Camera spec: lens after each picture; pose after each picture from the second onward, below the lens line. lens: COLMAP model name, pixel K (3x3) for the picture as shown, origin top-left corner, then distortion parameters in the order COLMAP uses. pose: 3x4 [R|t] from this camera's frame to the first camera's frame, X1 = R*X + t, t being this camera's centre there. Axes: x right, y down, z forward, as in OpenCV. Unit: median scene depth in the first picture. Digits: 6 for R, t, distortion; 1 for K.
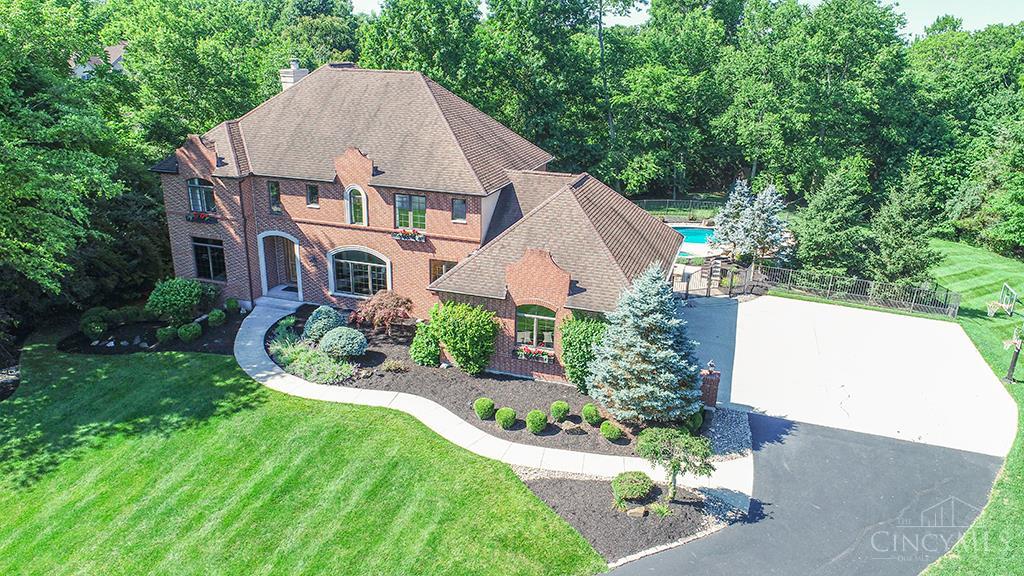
lens RADIAL K [[710.9, 0, 512.0], [0, 710.9, 288.0], [0, 0, 1]] dist [-0.003816, -0.002191]
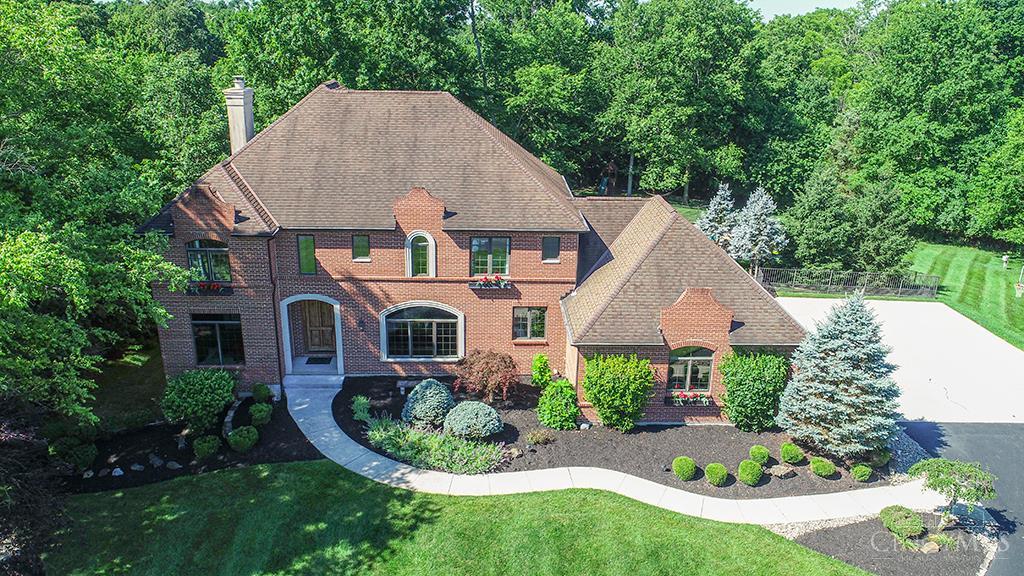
lens RADIAL K [[749.7, 0, 512.0], [0, 749.7, 288.0], [0, 0, 1]] dist [-0.003131, -0.002711]
pose [[0.940728, -0.117284, 0.318237, -0.396667], [0.115662, 0.992997, 0.024060, -0.083215], [-0.318831, 0.014174, 0.947706, 0.113020]]
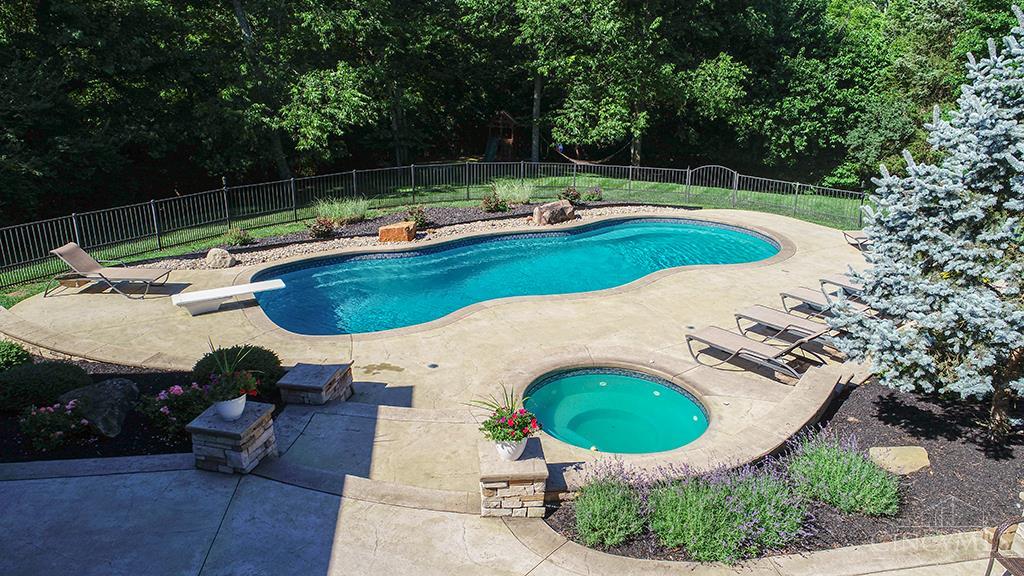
lens RADIAL K [[710.9, 0, 512.0], [0, 710.9, 288.0], [0, 0, 1]] dist [-0.003816, -0.002191]
pose [[0.902117, -0.152852, 0.403511, 0.189592], [0.144960, 0.988161, 0.050239, -0.128459], [-0.406414, 0.013172, 0.913594, 1.158003]]
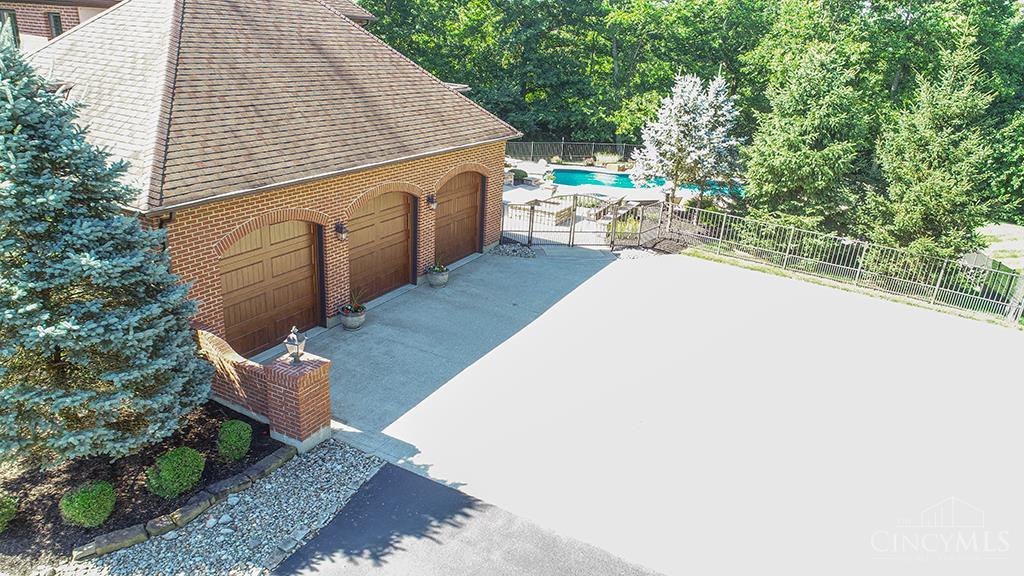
lens RADIAL K [[688.3, 0, 512.0], [0, 688.3, 288.0], [0, 0, 1]] dist [-0.004324, -0.000271]
pose [[0.984578, 0.091931, -0.148848, 0.356180], [-0.089628, 0.995730, 0.022121, 0.044058], [0.150246, -0.008439, 0.988613, 0.475506]]
